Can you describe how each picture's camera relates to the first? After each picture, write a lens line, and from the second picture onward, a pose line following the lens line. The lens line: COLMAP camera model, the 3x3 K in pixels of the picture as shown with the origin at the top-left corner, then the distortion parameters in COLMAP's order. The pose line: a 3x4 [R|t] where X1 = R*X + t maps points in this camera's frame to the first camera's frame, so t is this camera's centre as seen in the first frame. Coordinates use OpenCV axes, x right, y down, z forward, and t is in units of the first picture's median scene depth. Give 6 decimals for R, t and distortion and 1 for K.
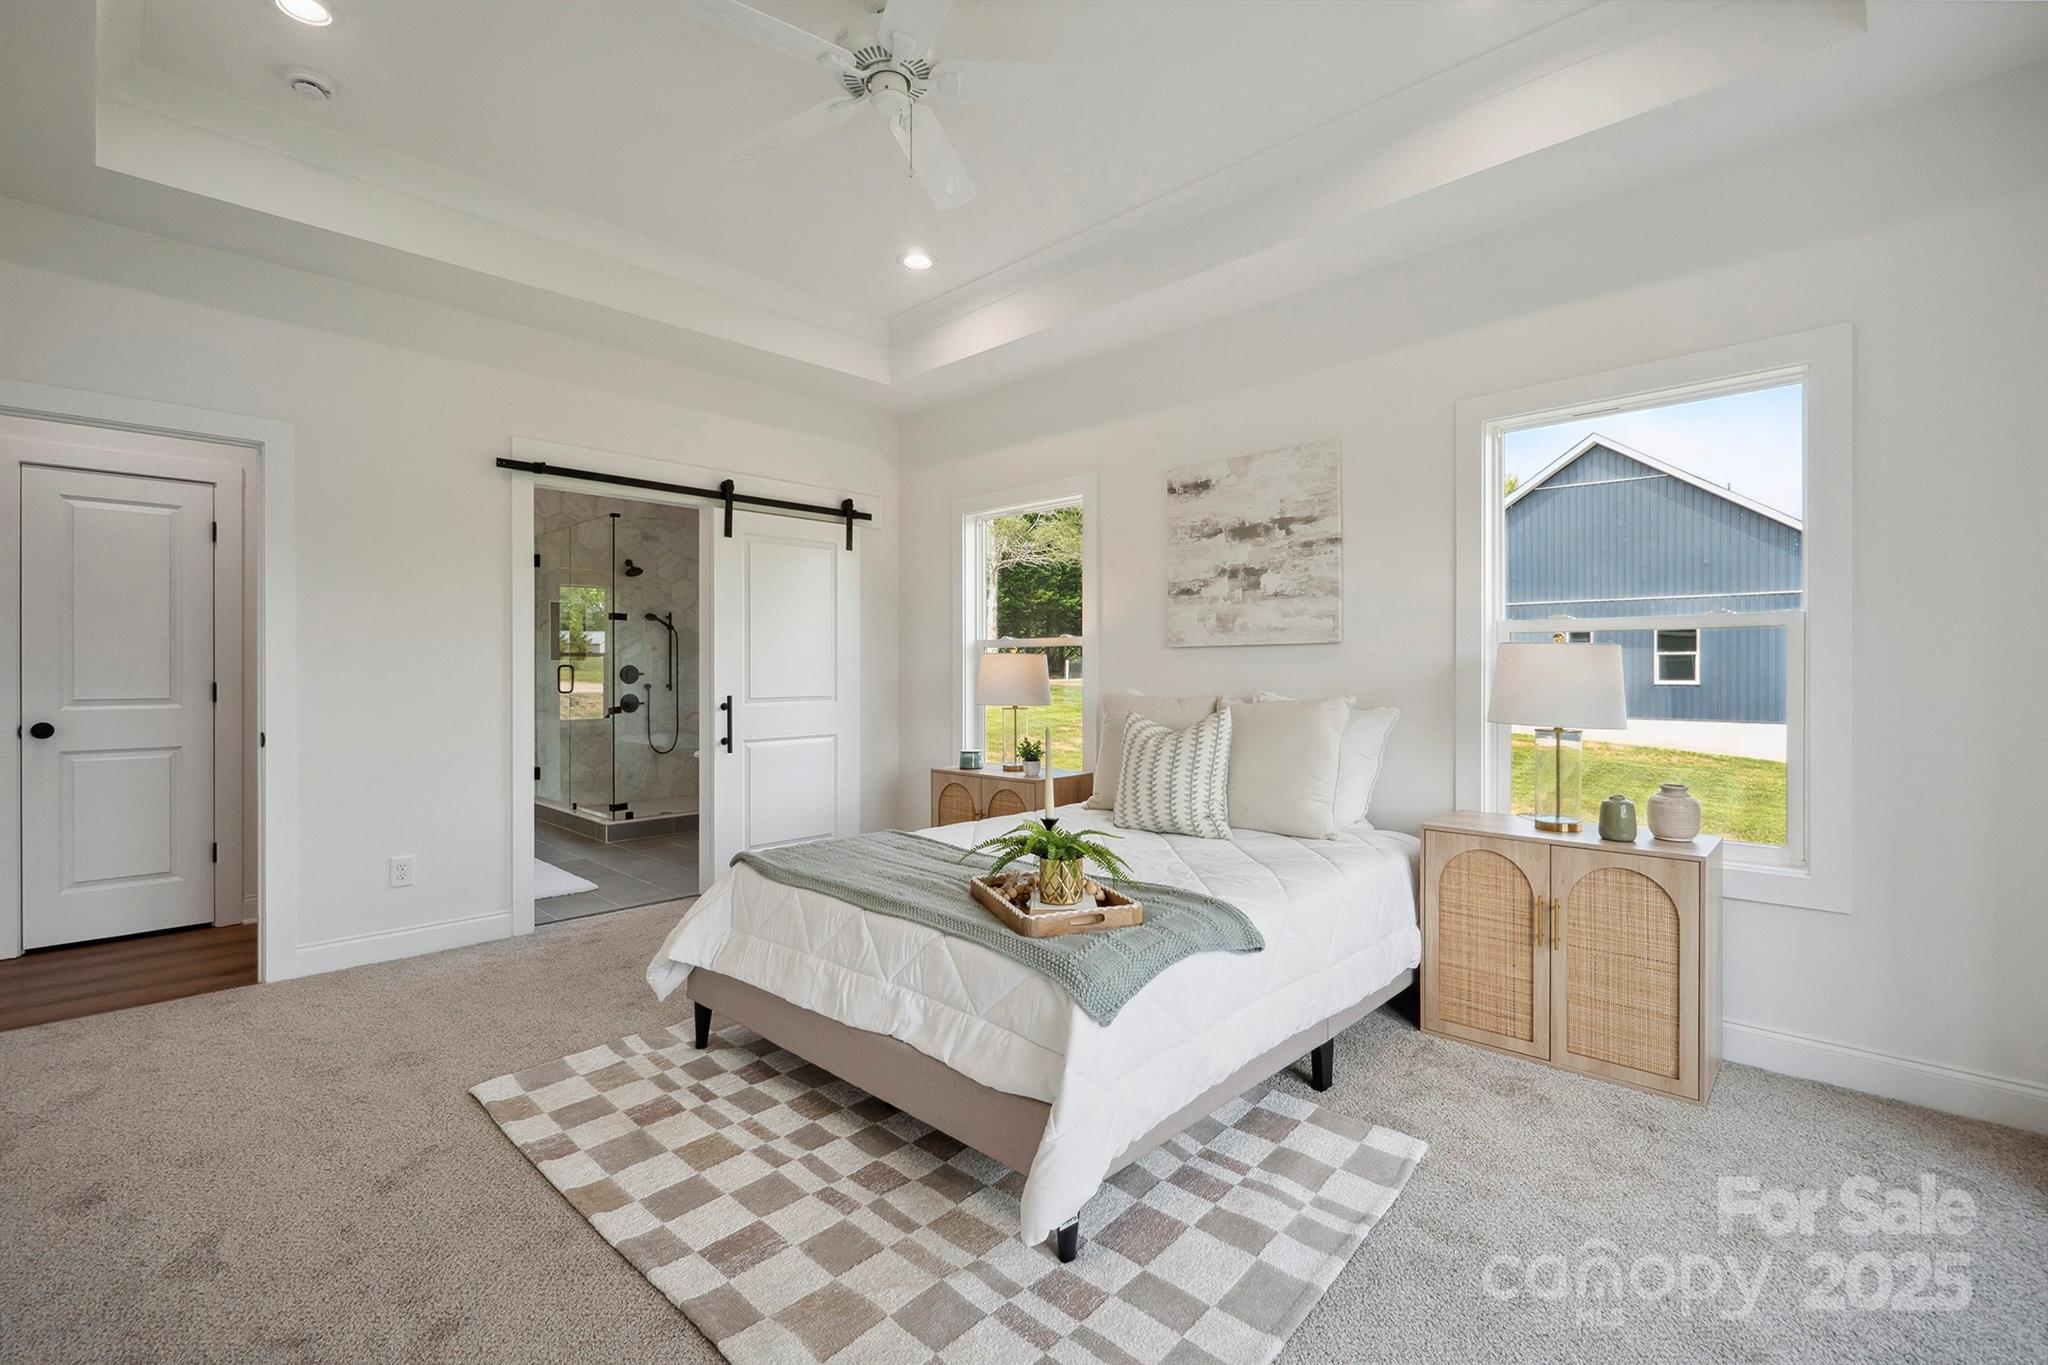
lens RADIAL K [[911.4, 0, 1024.0], [0, 911.4, 675.5], [0, 0, 1]] dist [-0.012886, -0.000170]
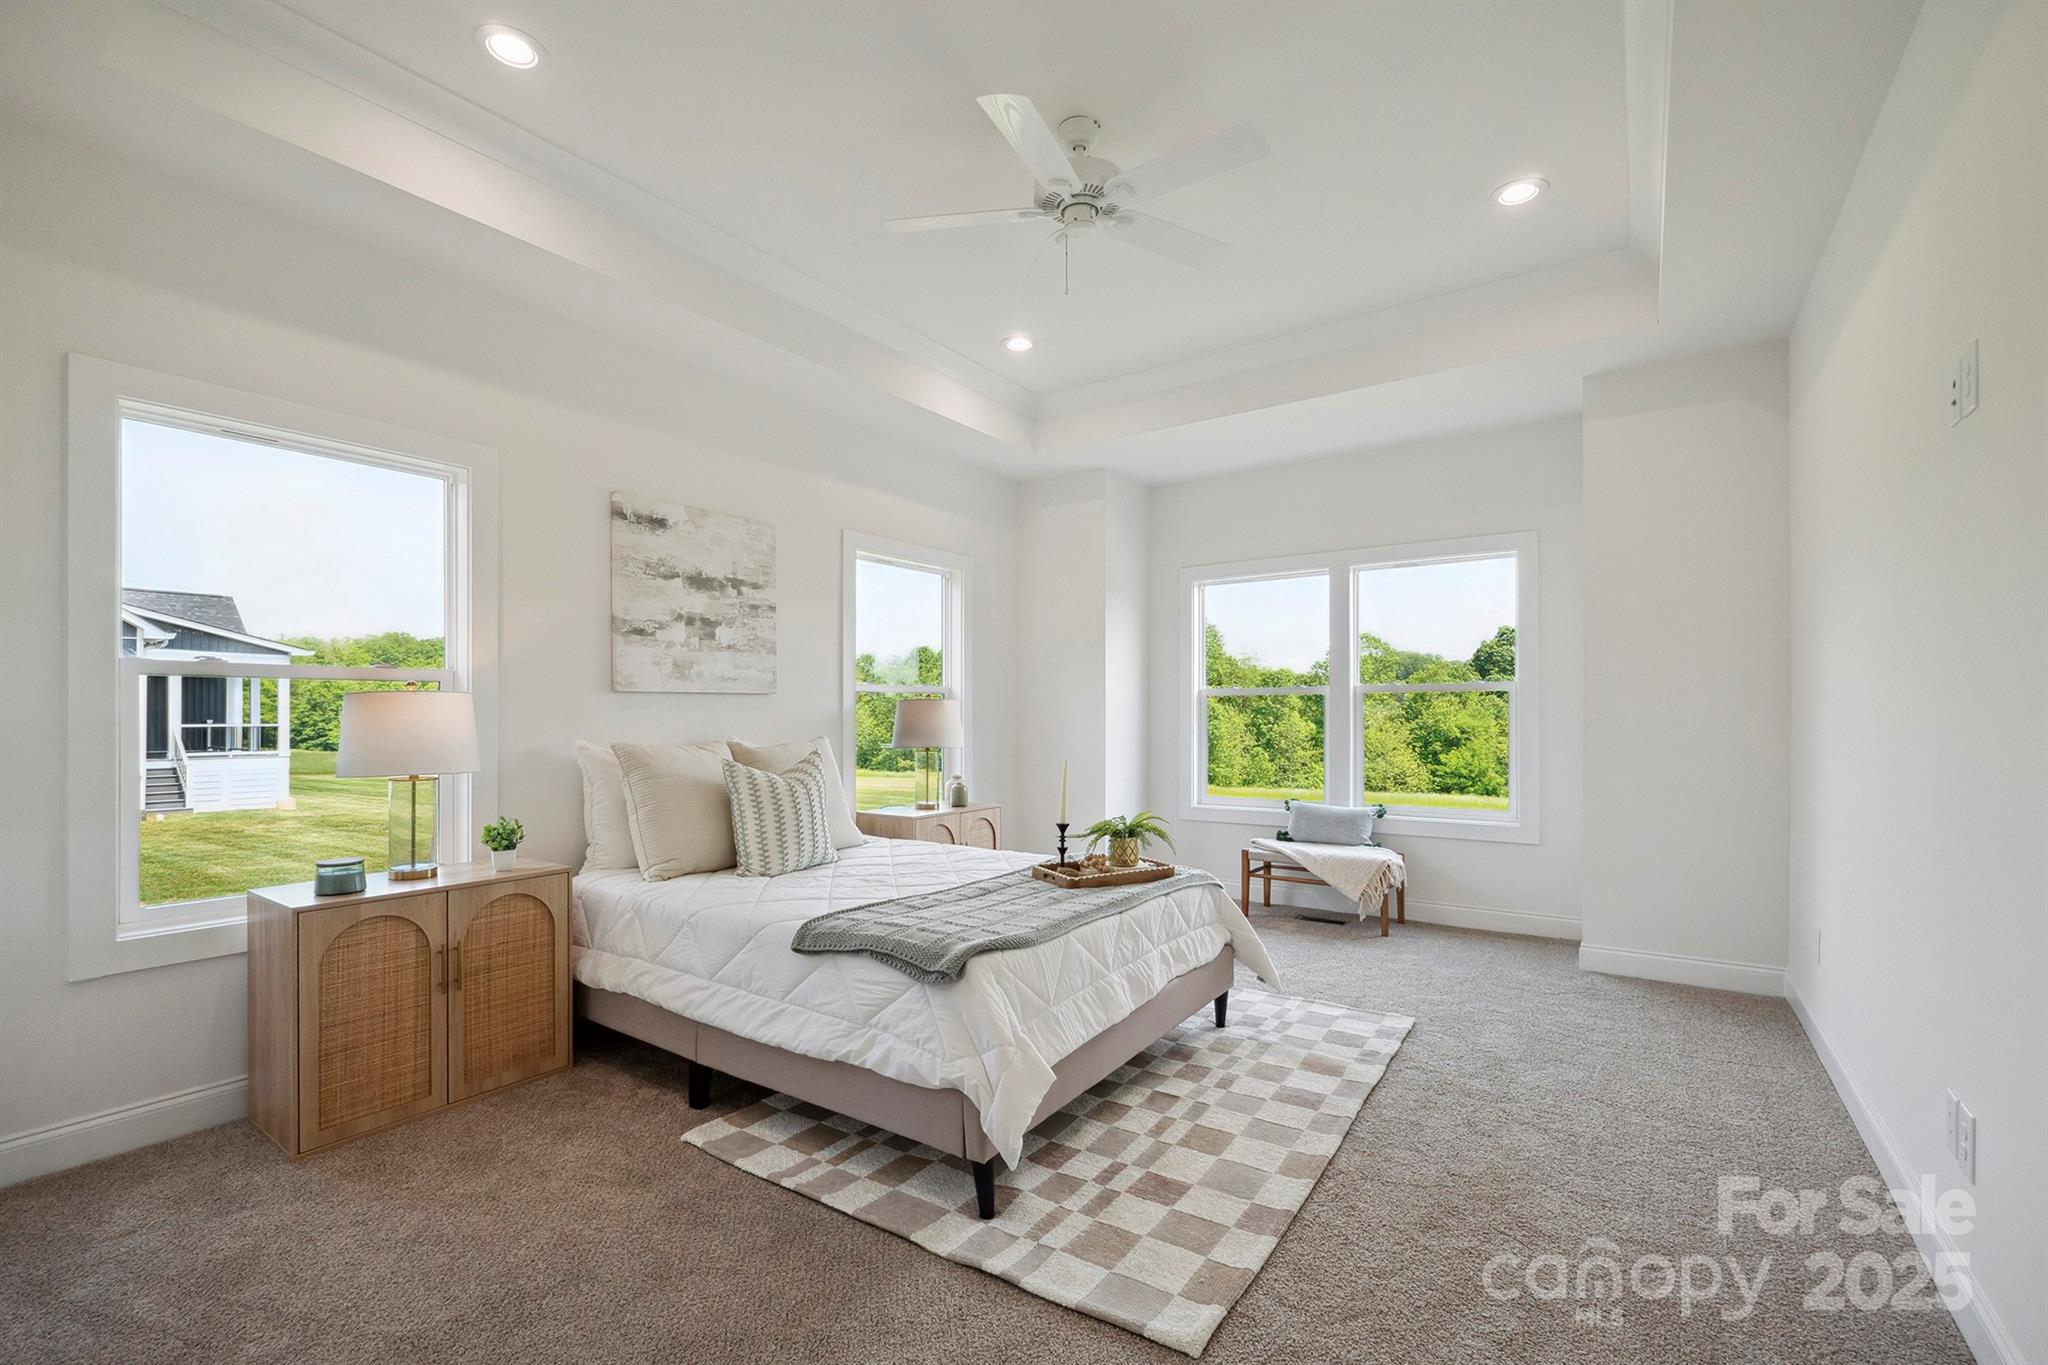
lens RADIAL K [[887.8, 0, 1033.4], [0, 887.8, 711.1], [0, 0, 1]] dist [-0.000515, -0.000003]
pose [[-0.175117, 0.004791, 0.984536, -0.825050], [0.009864, 0.999947, -0.003111, -0.005706], [-0.984498, 0.009167, -0.175155, 0.823697]]
